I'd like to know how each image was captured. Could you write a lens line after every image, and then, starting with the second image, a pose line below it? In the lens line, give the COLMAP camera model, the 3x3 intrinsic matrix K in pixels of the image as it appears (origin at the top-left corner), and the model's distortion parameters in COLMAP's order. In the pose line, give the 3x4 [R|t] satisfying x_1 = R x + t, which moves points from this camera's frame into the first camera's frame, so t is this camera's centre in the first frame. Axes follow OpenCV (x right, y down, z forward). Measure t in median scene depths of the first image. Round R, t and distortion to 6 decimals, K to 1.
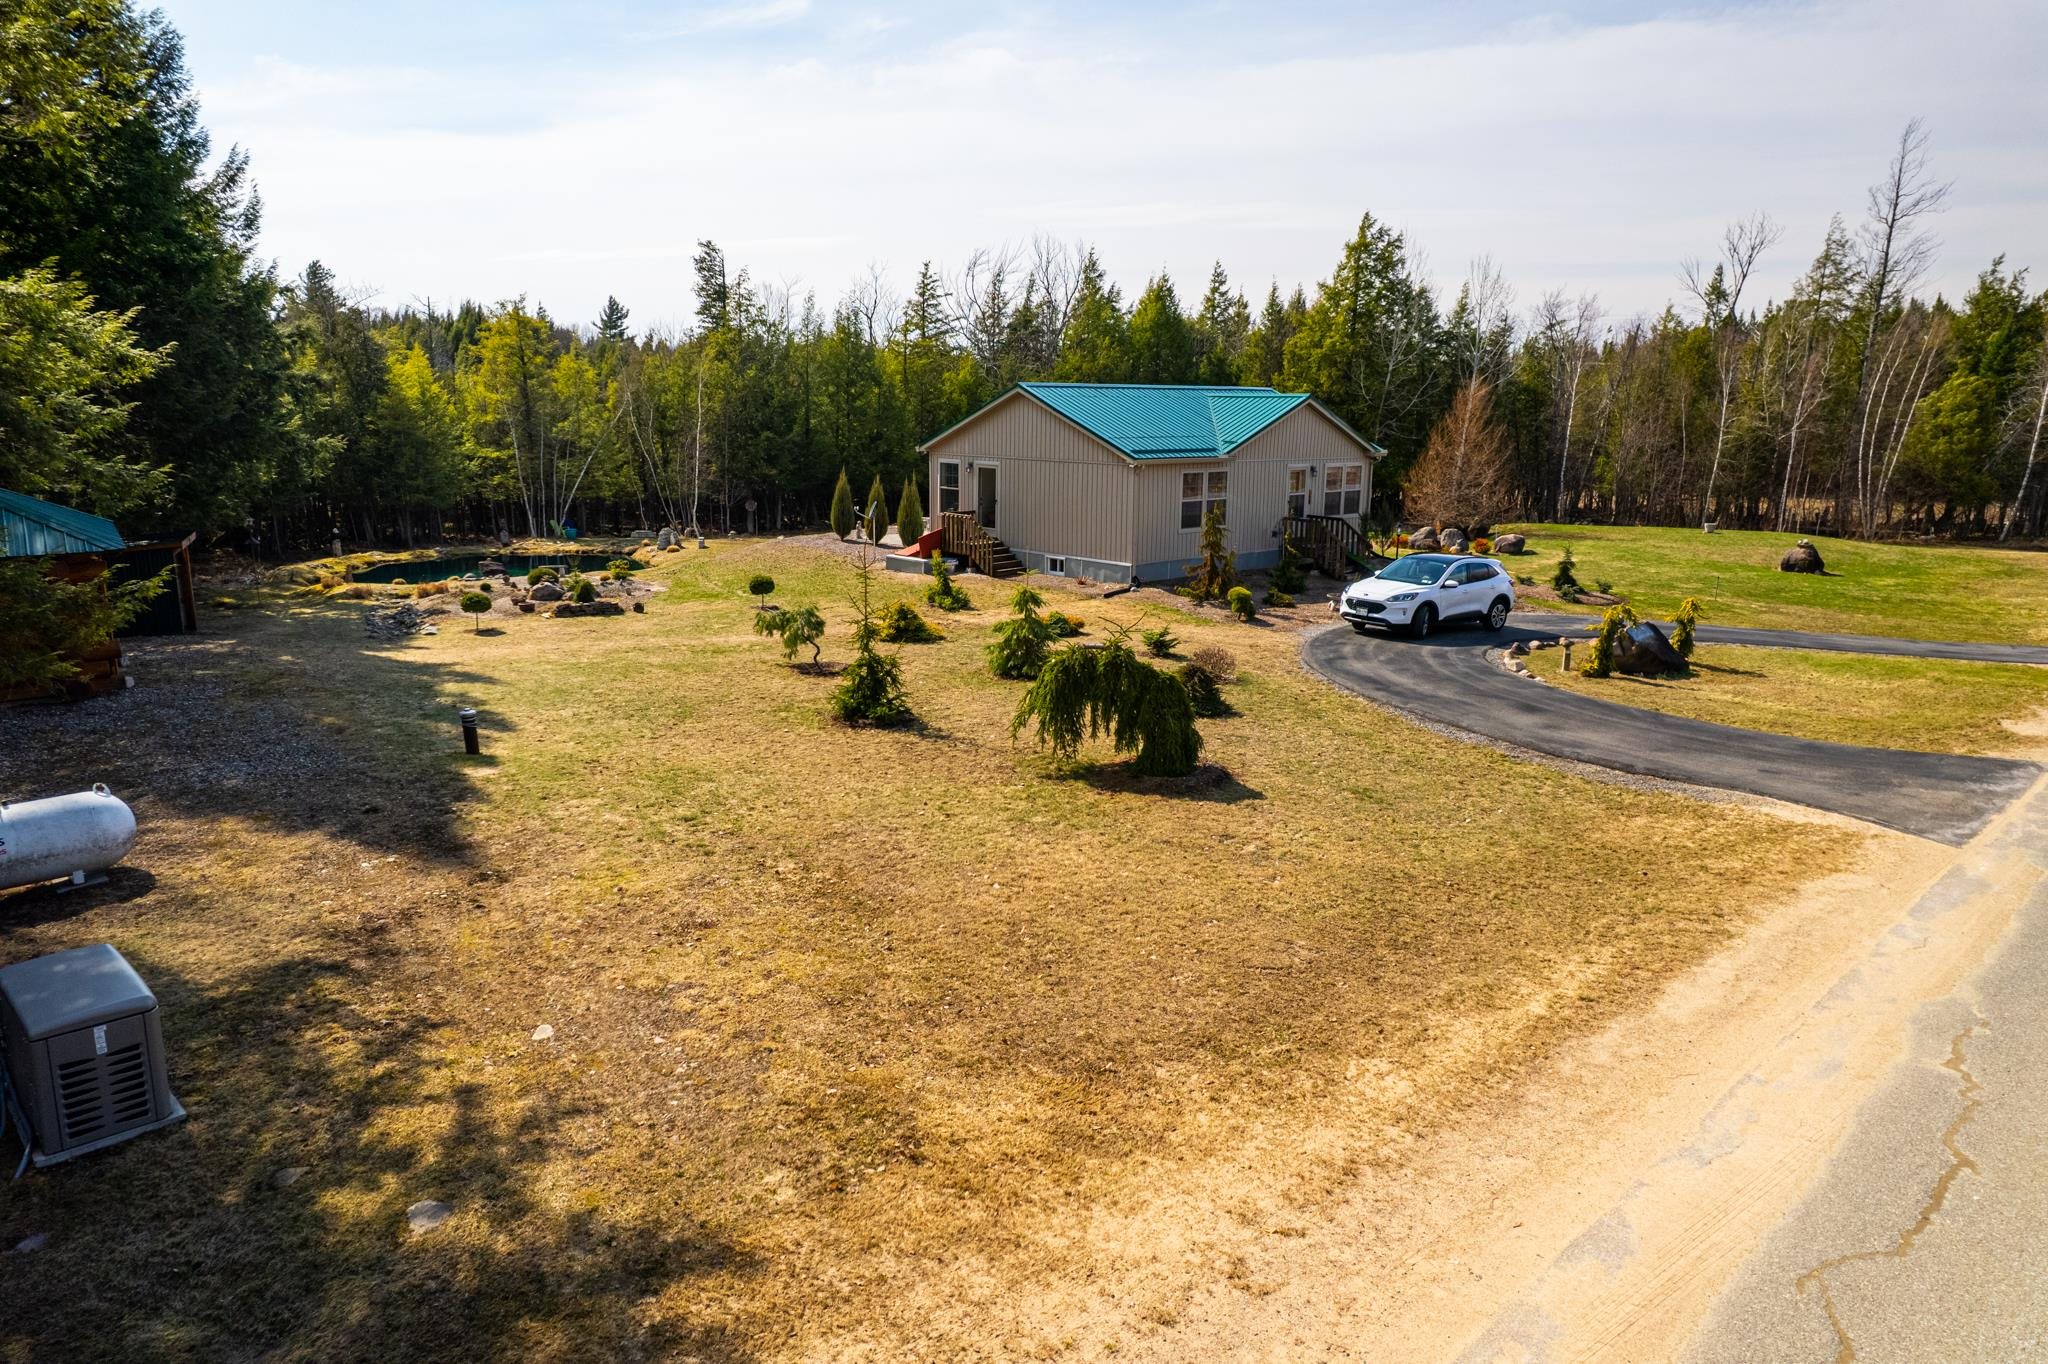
lens RADIAL K [[1311.3, 0, 1021.4], [0, 1311.3, 687.2], [0, 0, 1]] dist [-0.082164, 0.076148]
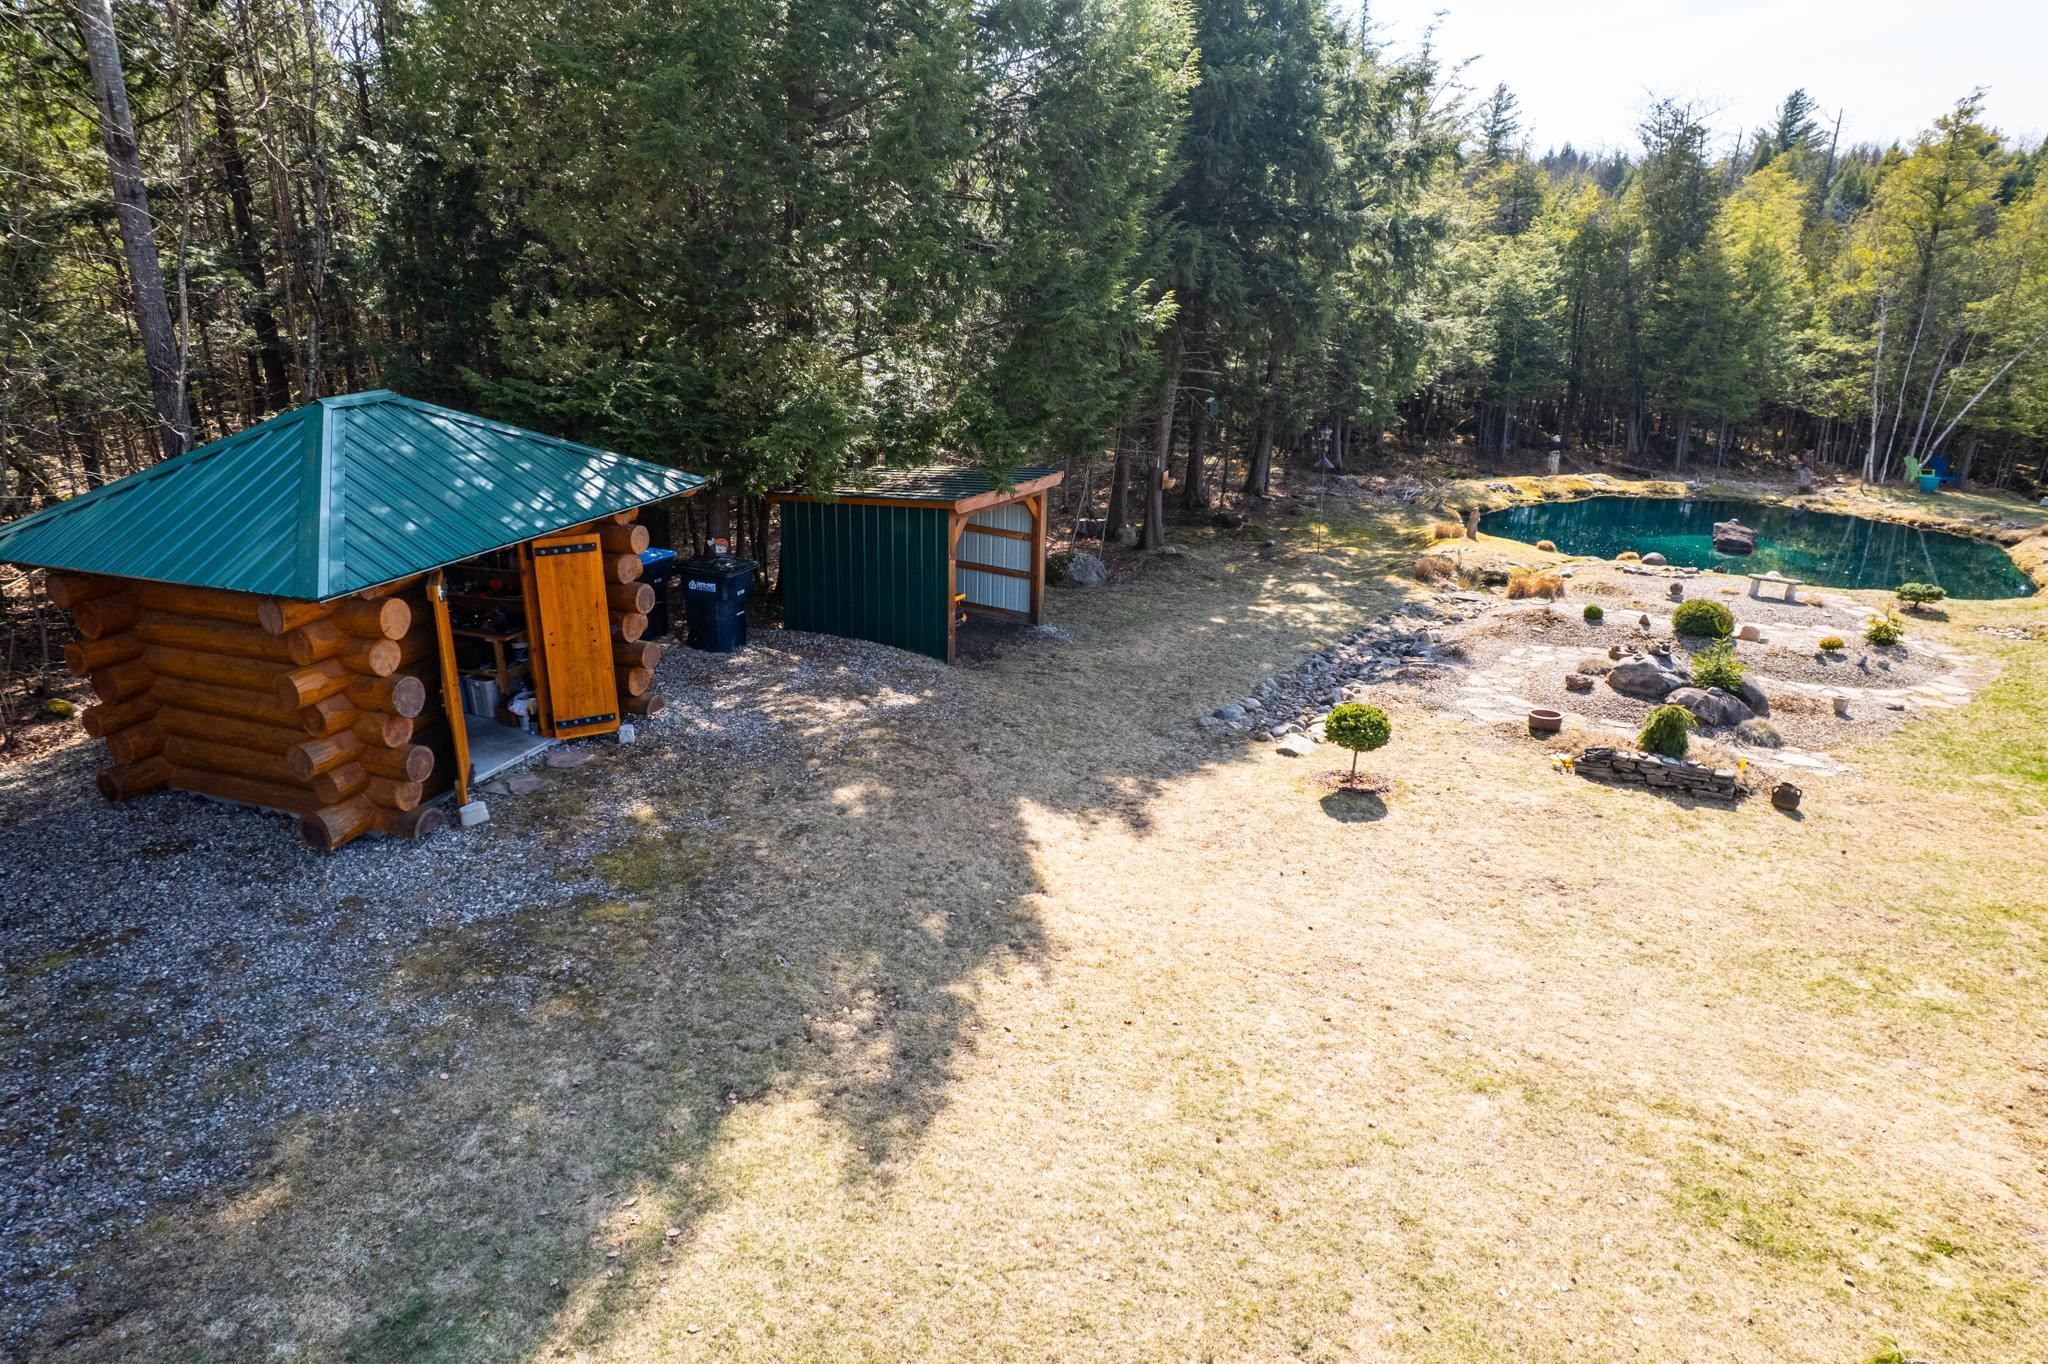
lens RADIAL K [[1311.3, 0, 1021.4], [0, 1311.3, 687.2], [0, 0, 1]] dist [-0.082164, 0.076148]
pose [[0.528673, 0.274594, -0.803183, -0.067343], [-0.187584, 0.960629, 0.204950, -0.087703], [0.827839, 0.042313, 0.559368, 0.371361]]
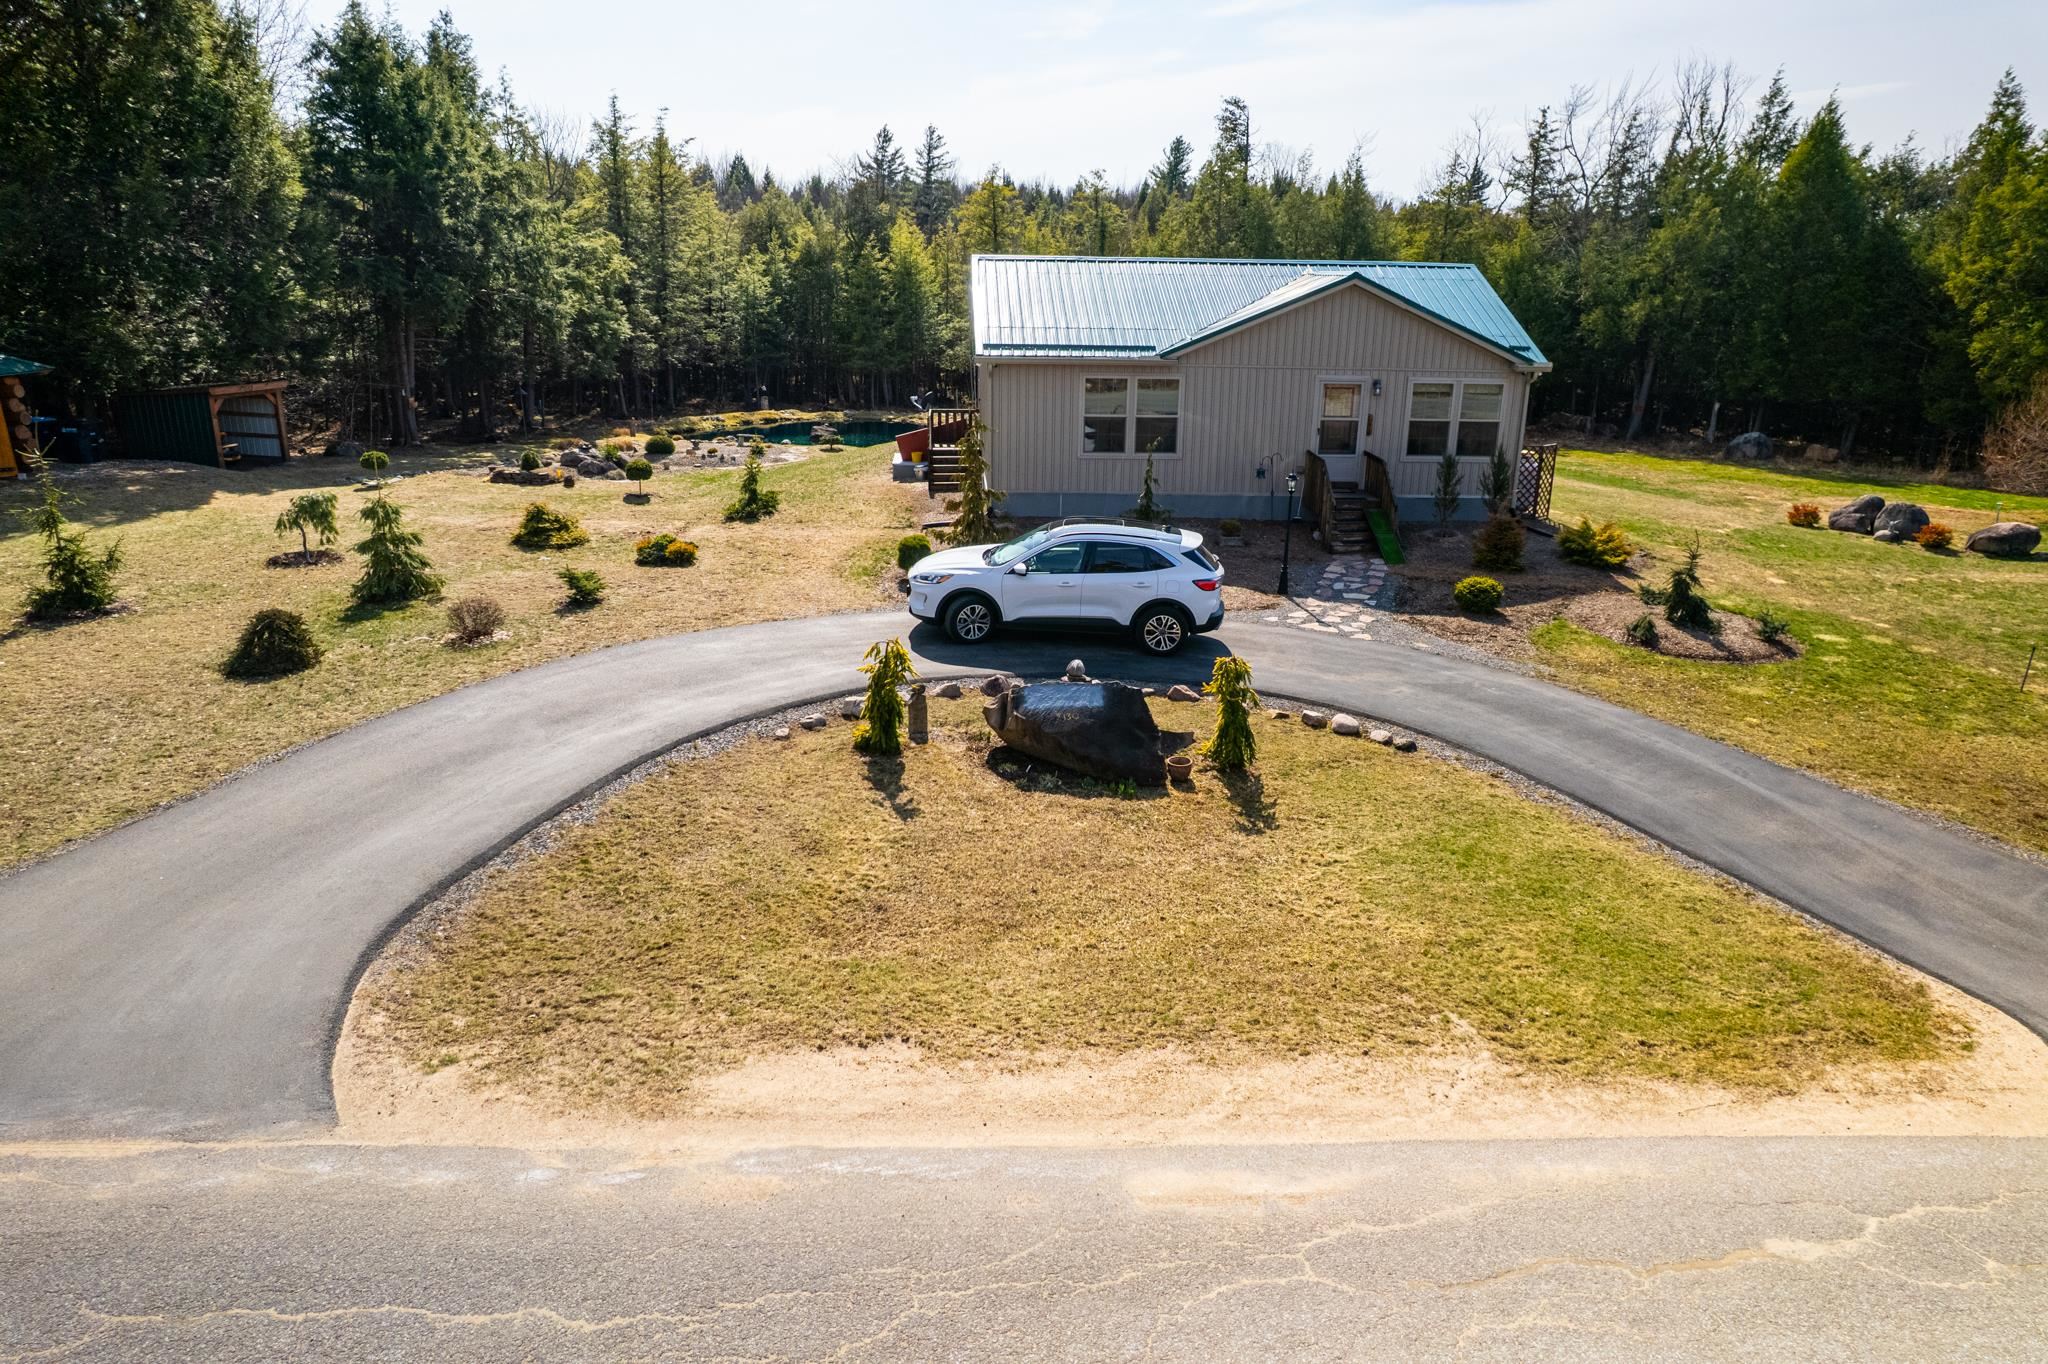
lens RADIAL K [[1311.3, 0, 1021.4], [0, 1311.3, 687.2], [0, 0, 1]] dist [-0.082164, 0.076148]
pose [[0.767696, 0.198621, -0.609256, 0.418076], [-0.142806, 0.979870, 0.139500, -0.063141], [0.624700, -0.020088, 0.780607, 0.276303]]
